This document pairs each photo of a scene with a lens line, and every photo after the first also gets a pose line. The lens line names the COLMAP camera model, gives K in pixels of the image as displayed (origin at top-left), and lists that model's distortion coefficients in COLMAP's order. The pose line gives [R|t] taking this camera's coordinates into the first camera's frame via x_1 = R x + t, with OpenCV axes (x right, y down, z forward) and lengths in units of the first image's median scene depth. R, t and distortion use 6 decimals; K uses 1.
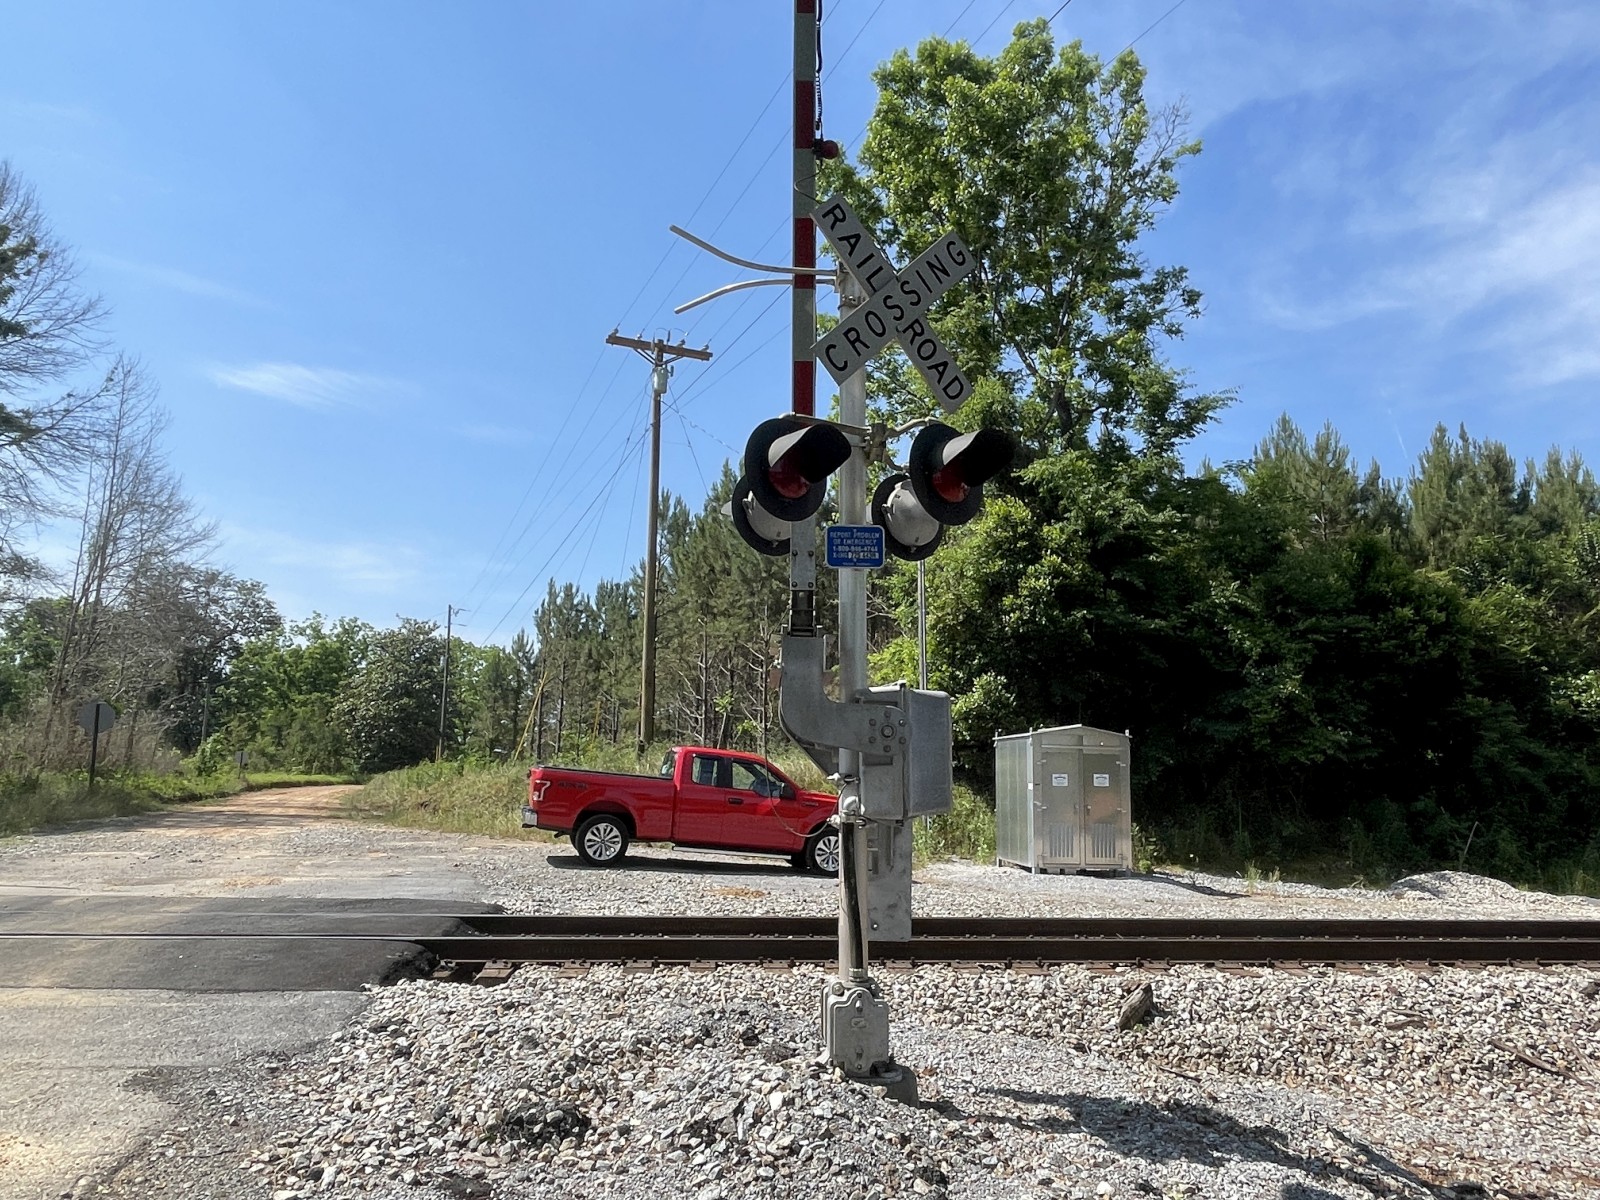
lens RADIAL K [[1095.7, 0, 802.8], [0, 1095.7, 601.1], [0, 0, 1]] dist [-0.000055, -0.004594]
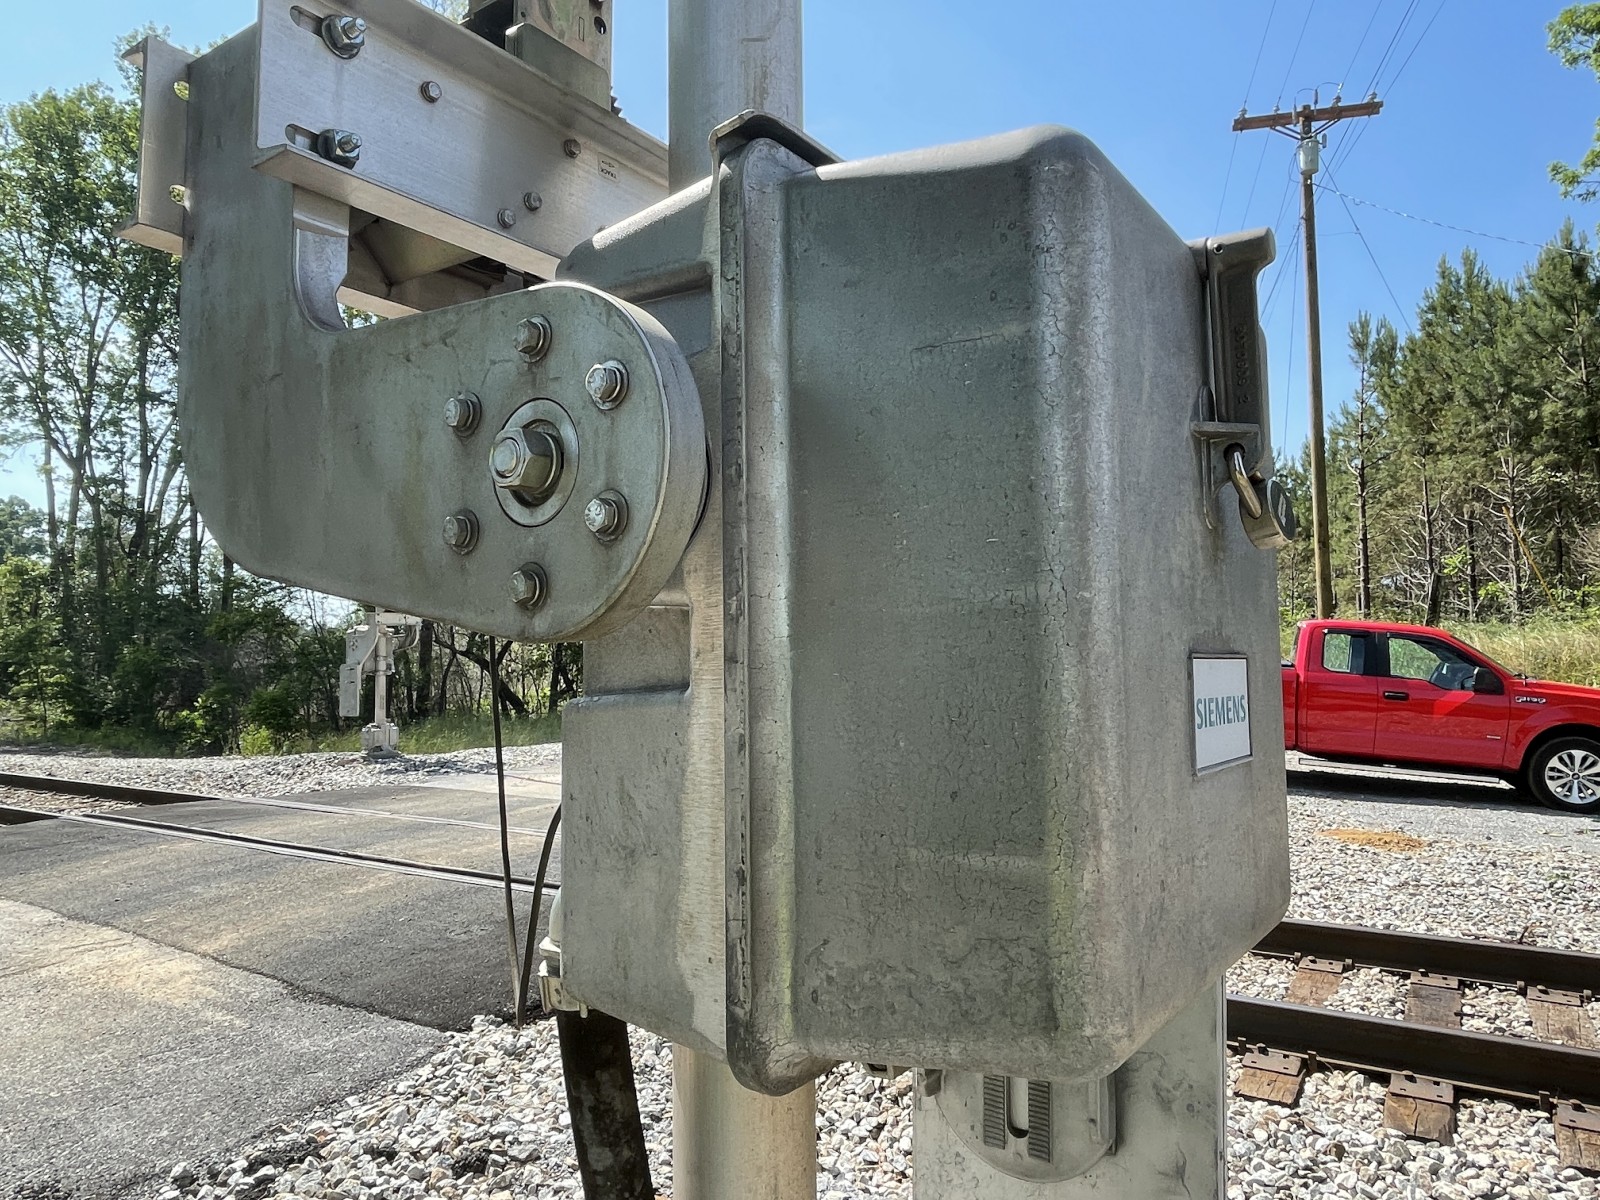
lens RADIAL K [[1052.5, 0, 803.1], [0, 1052.5, 603.6], [0, 0, 1]] dist [-0.004217, -0.001857]
pose [[0.786917, -0.052183, -0.614848, 0.037672], [0.117866, 0.990783, 0.066762, 0.026814], [0.605697, -0.125005, 0.785815, 0.187262]]
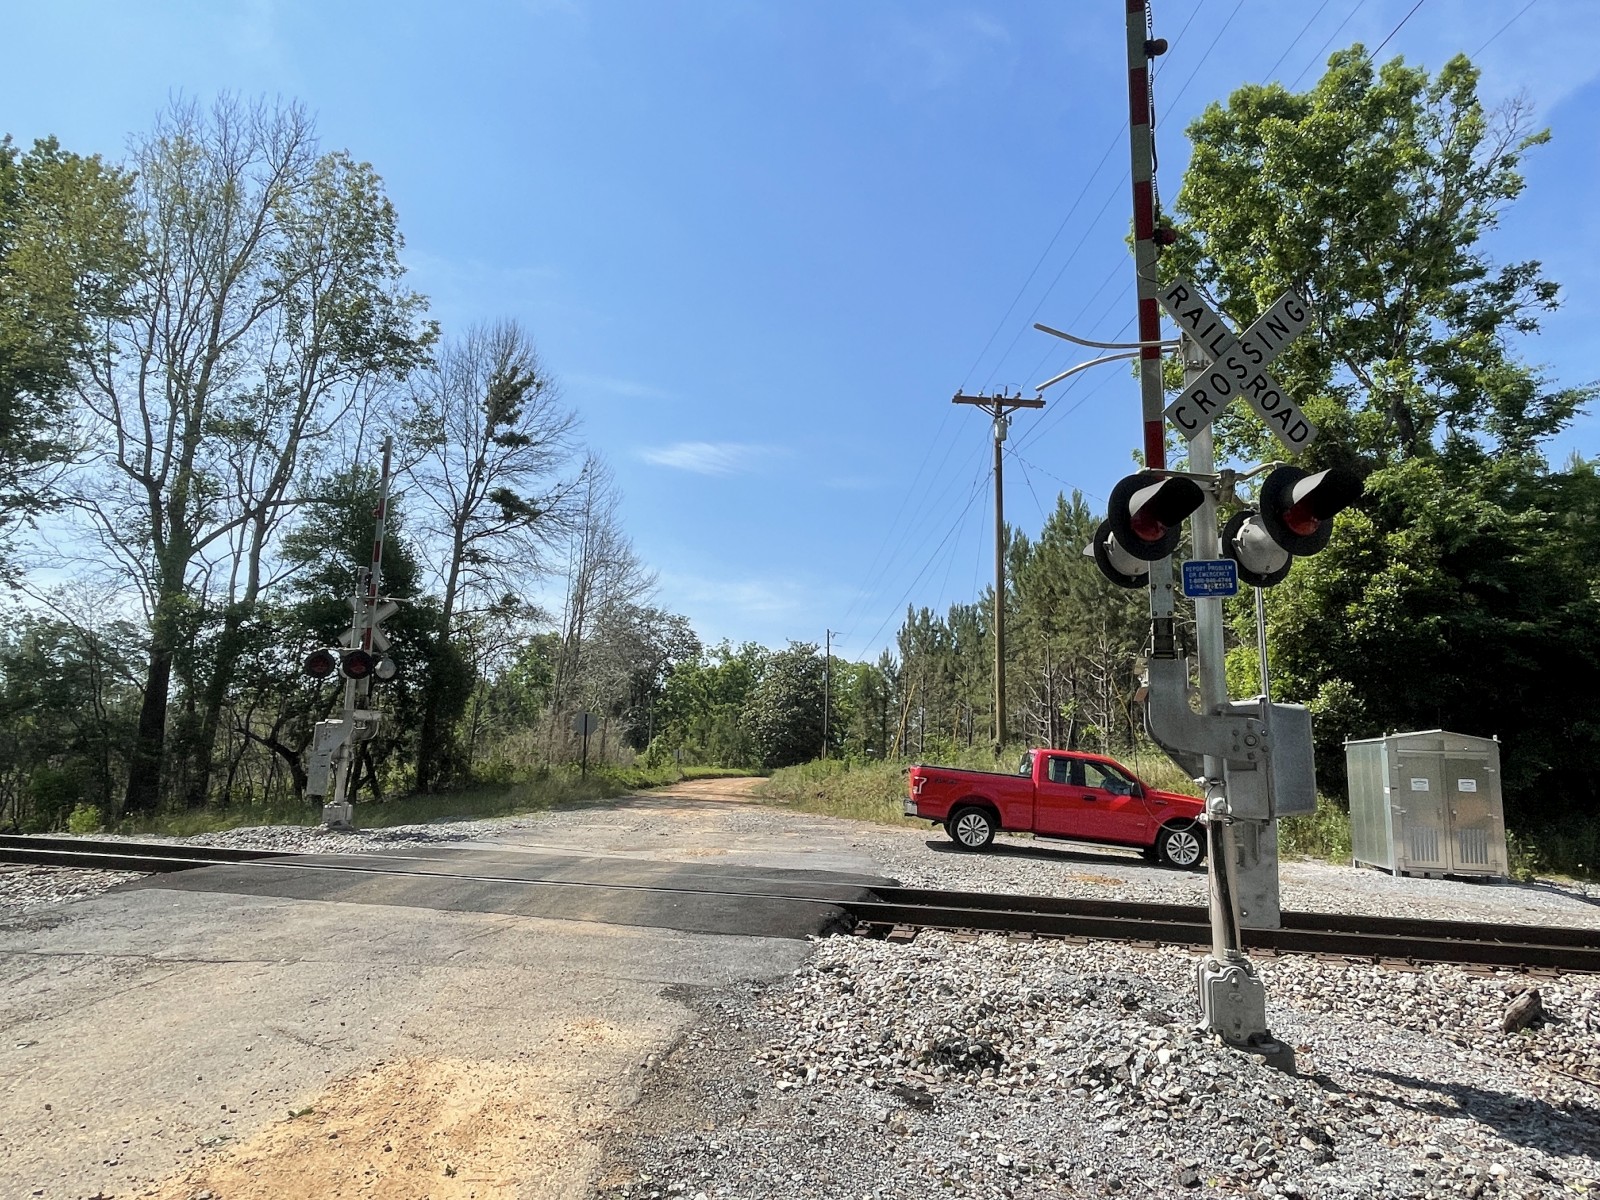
lens RADIAL K [[956.0, 0, 804.6], [0, 956.0, 601.6], [0, 0, 1]] dist [-0.004369, 0.000388]
pose [[0.944429, -0.043474, -0.325828, -0.006215], [0.037165, 0.998982, -0.025566, -0.003486], [0.326608, 0.012036, 0.945083, -0.018148]]
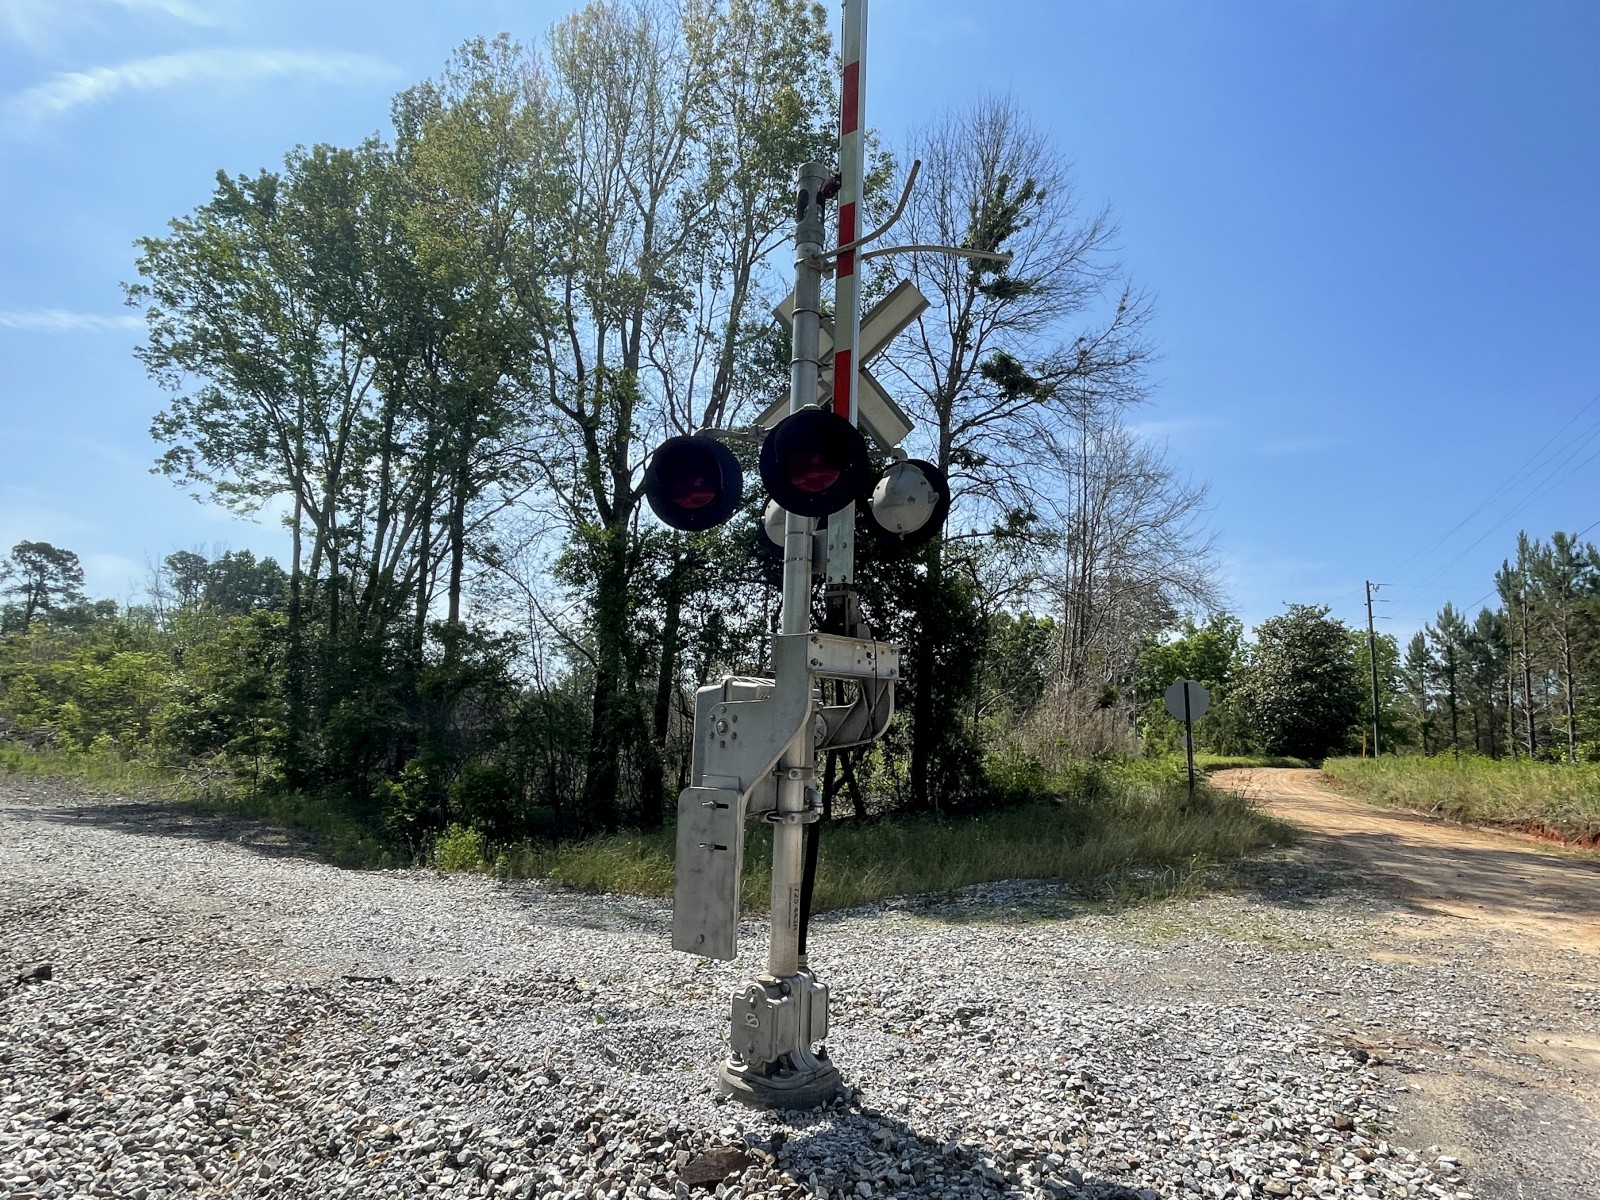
lens RADIAL K [[894.7, 0, 798.9], [0, 894.7, 595.6], [0, 0, 1]] dist [-0.000109, 0.000678]
pose [[0.696409, -0.093538, -0.711523, -0.409695], [0.084040, 0.995277, -0.048587, 0.043864], [0.712707, -0.025960, 0.700981, 0.395841]]
